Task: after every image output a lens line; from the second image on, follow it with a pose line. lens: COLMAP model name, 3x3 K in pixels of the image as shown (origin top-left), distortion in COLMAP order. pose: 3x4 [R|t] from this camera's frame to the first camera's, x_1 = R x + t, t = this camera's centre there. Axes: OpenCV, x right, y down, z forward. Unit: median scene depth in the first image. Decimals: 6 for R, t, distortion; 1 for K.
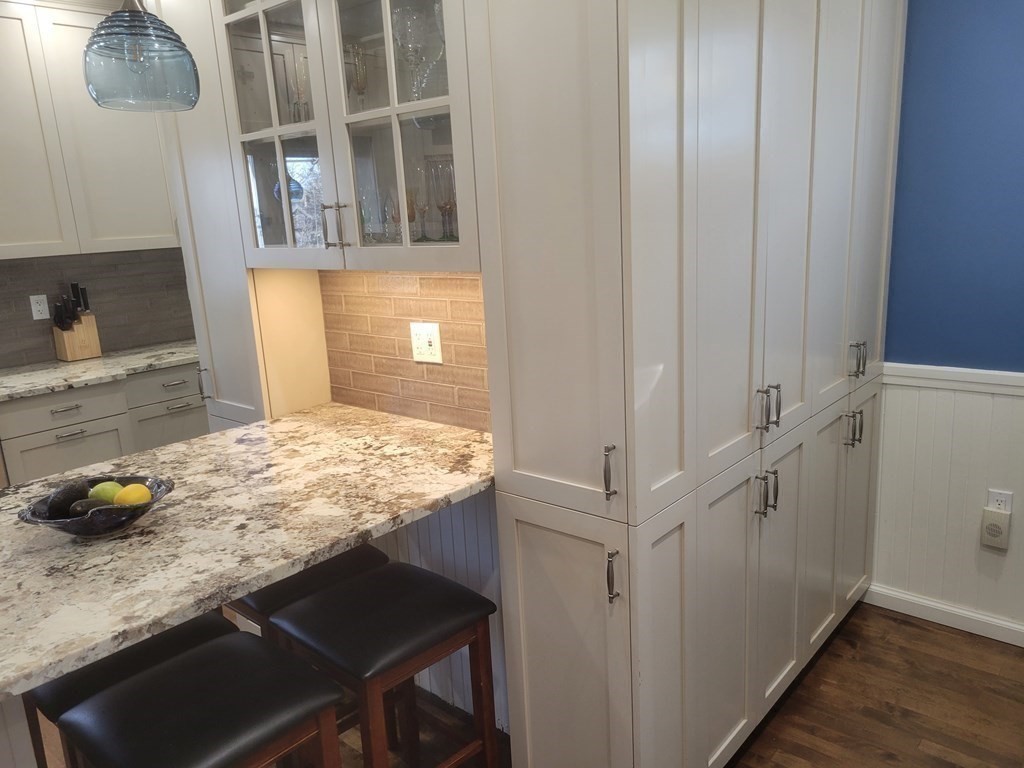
lens RADIAL K [[764.4, 0, 519.1], [0, 764.4, 391.7], [0, 0, 1]] dist [0.054052, -0.037057]
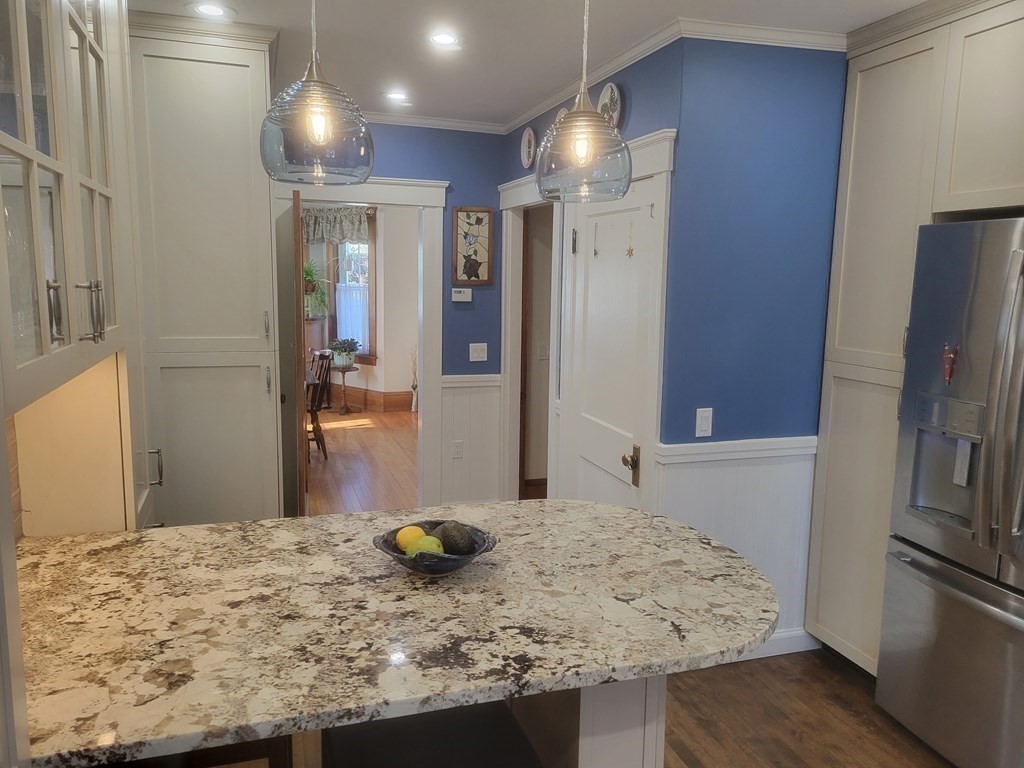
lens RADIAL K [[764.4, 0, 510.5], [0, 764.4, 384.7], [0, 0, 1]] dist [0.054052, -0.037057]
pose [[-0.855635, -0.039390, 0.516078, -0.975317], [0.144119, 0.939534, 0.310654, -0.325020], [-0.497109, 0.340183, -0.798221, 1.429547]]
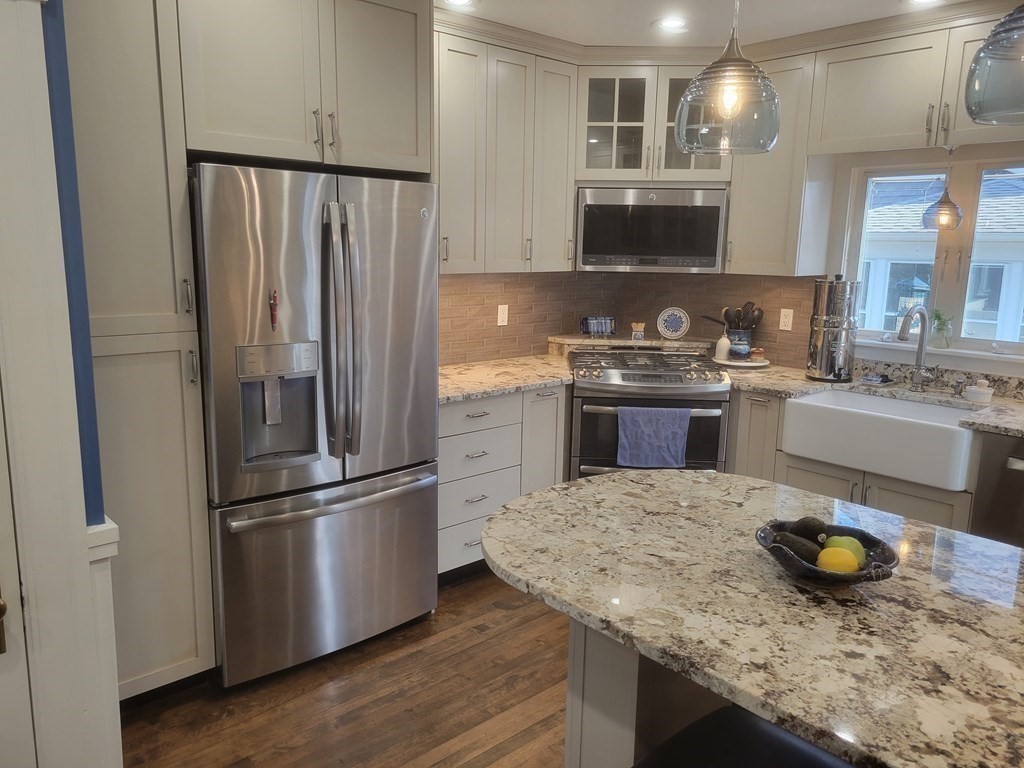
lens RADIAL K [[764.4, 0, 503.4], [0, 764.4, 378.5], [0, 0, 1]] dist [0.054052, -0.037057]
pose [[-0.131305, 0.222367, -0.966081, 0.313354], [-0.242163, 0.937801, 0.248771, -0.161048], [0.961309, 0.266614, -0.069289, 0.516229]]
